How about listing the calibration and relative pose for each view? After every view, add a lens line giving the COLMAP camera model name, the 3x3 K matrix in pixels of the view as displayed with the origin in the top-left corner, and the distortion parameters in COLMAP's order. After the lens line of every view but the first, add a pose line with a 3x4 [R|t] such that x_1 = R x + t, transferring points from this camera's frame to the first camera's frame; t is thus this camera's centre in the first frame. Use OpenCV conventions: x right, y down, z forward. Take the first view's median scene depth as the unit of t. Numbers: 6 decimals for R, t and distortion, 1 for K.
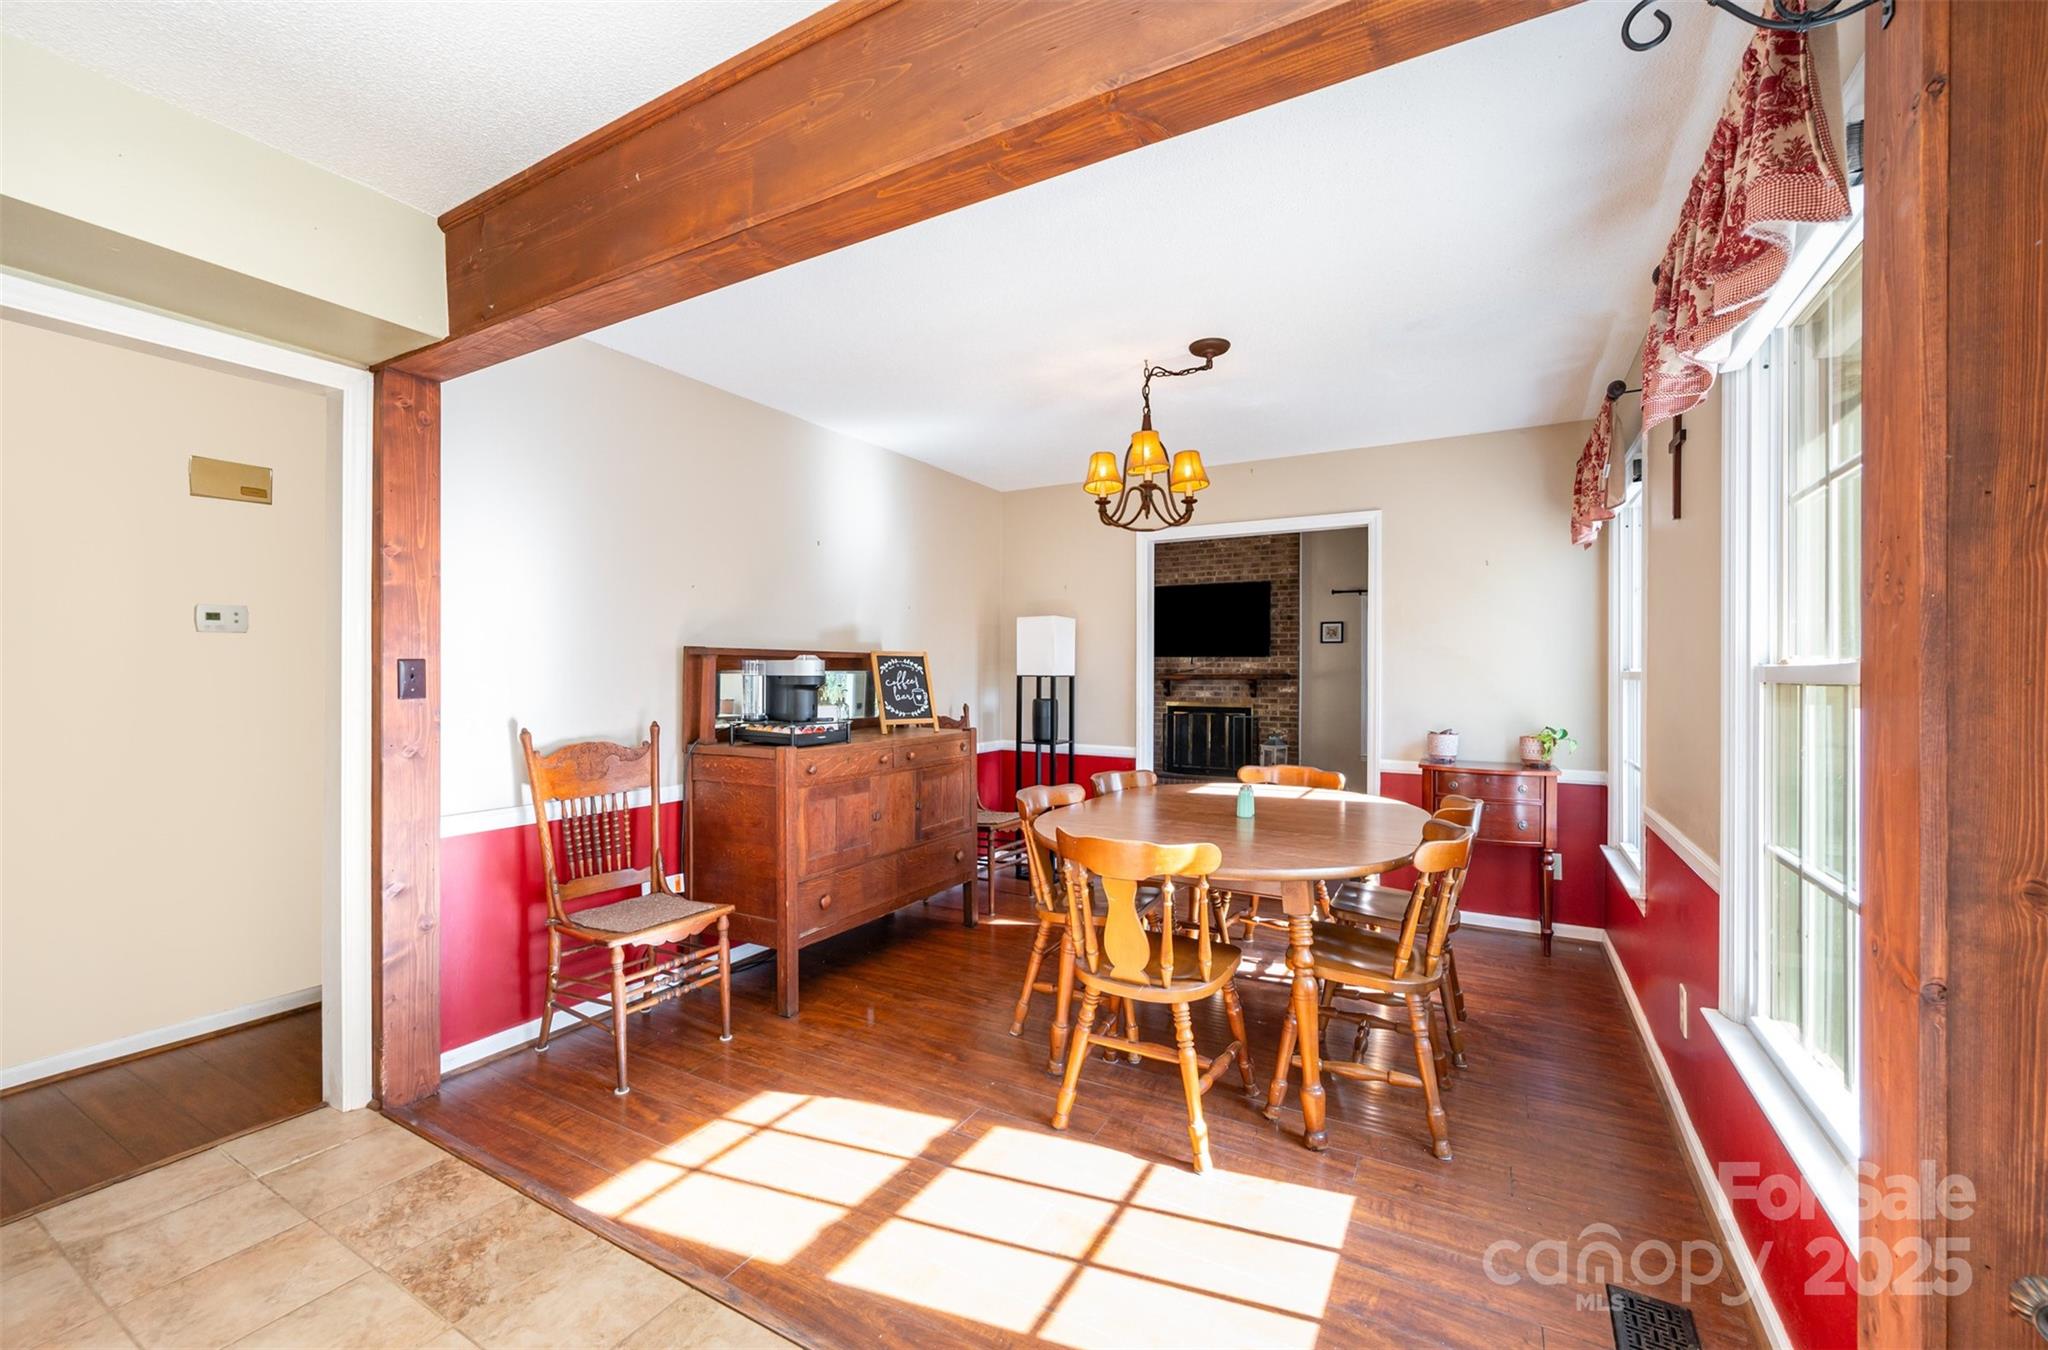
lens RADIAL K [[825.4, 0, 1027.1], [0, 825.4, 679.5], [0, 0, 1]] dist [-0.001590, 0.000056]
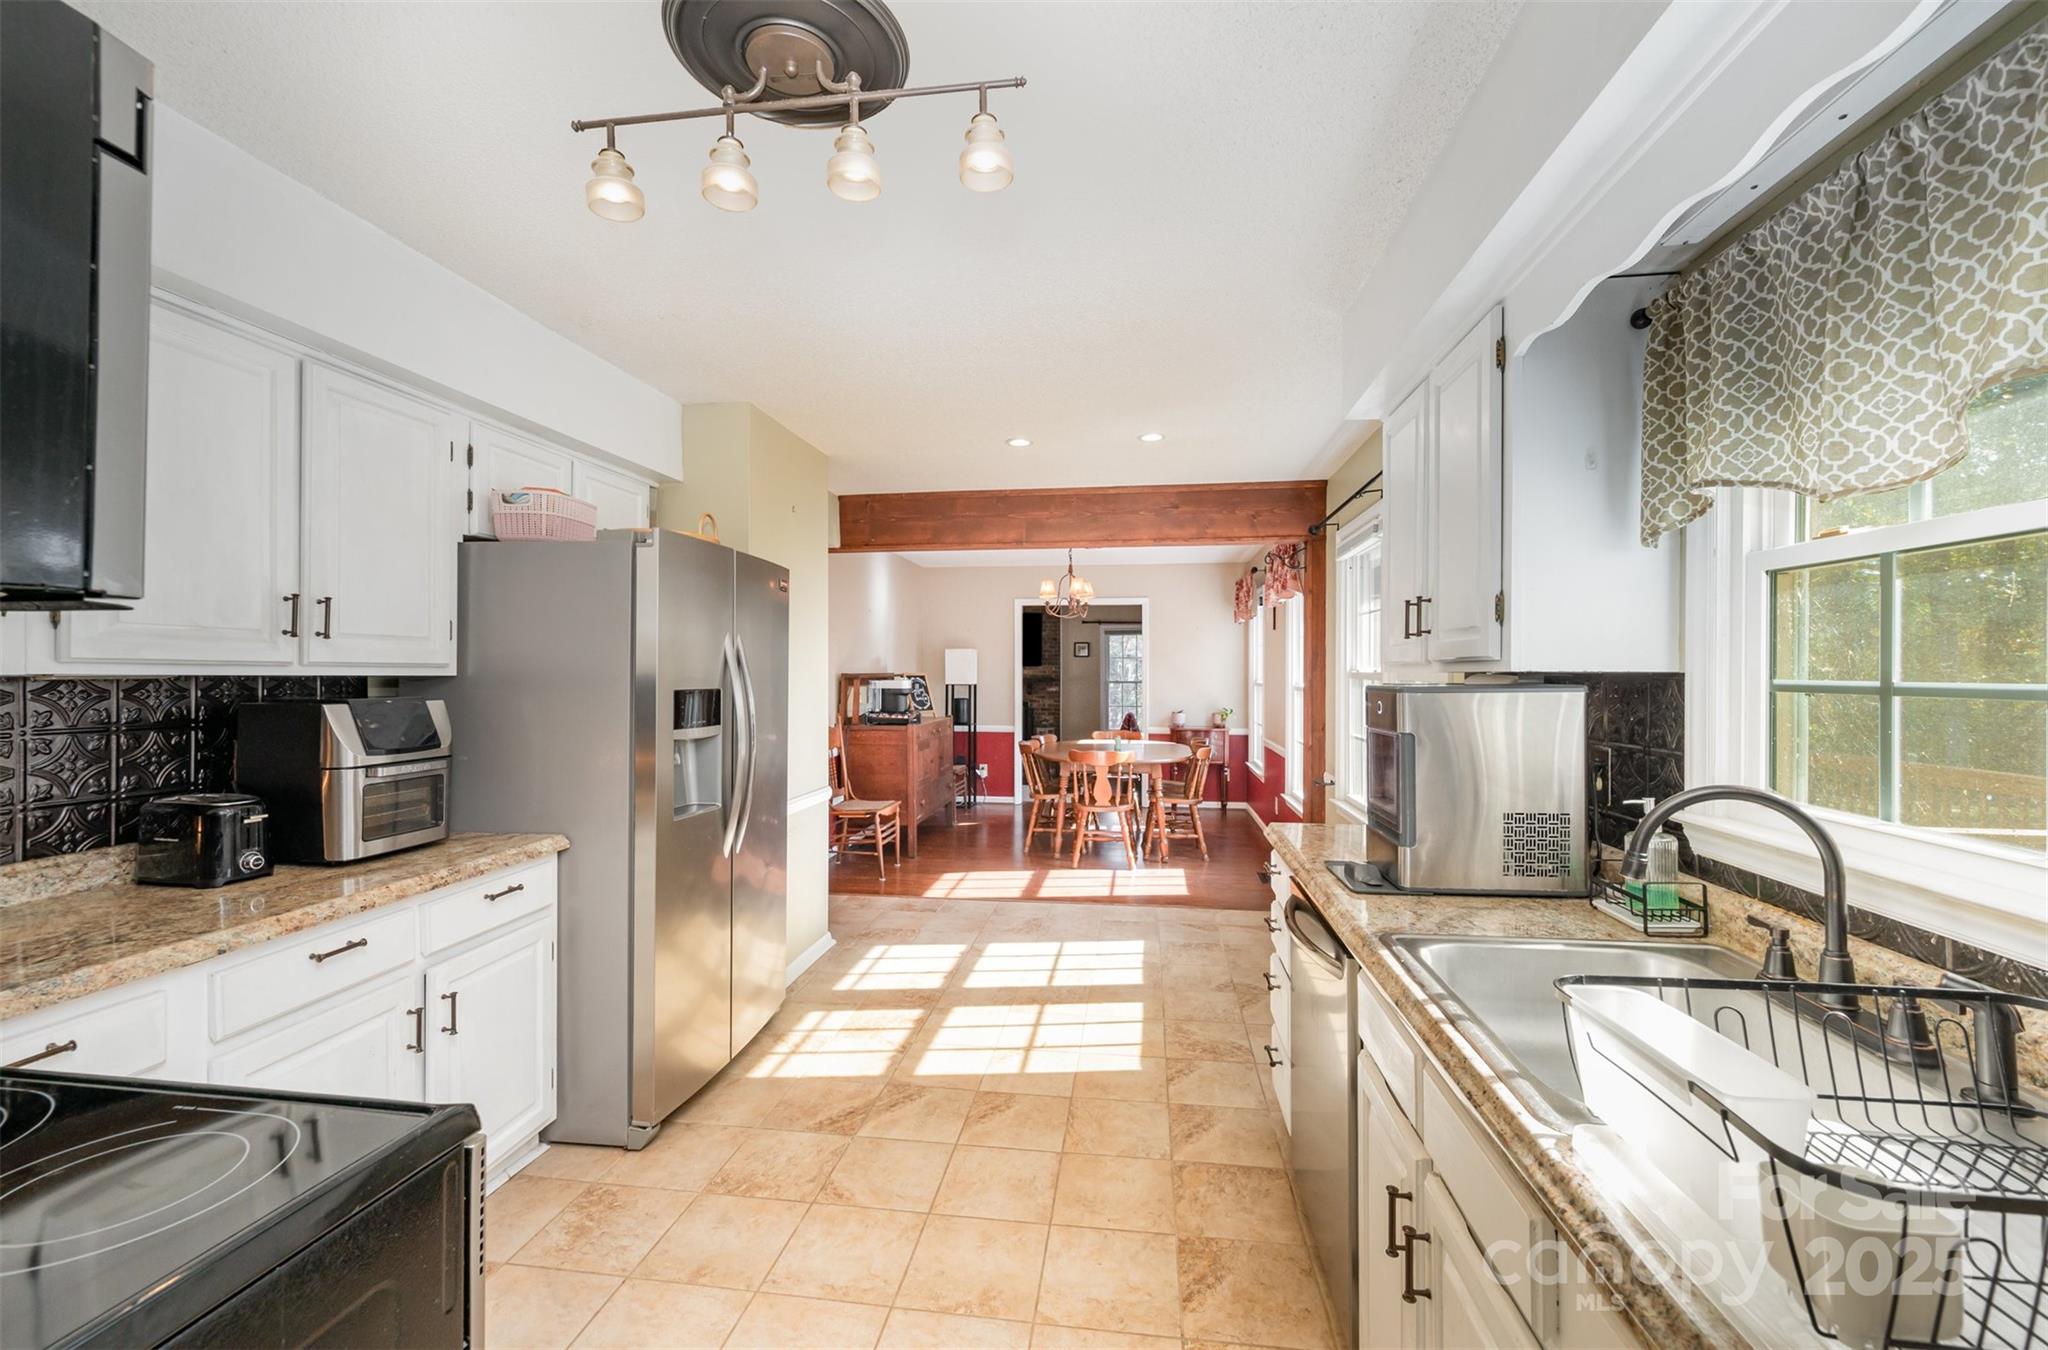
lens RADIAL K [[825.4, 0, 1027.2], [0, 825.4, 666.4], [0, 0, 1]] dist [-0.001590, 0.000056]
pose [[0.931391, 0.000788, 0.364021, -0.668983], [0.003038, 0.999946, -0.009936, -0.034164], [-0.364009, 0.010360, 0.931338, -0.866098]]
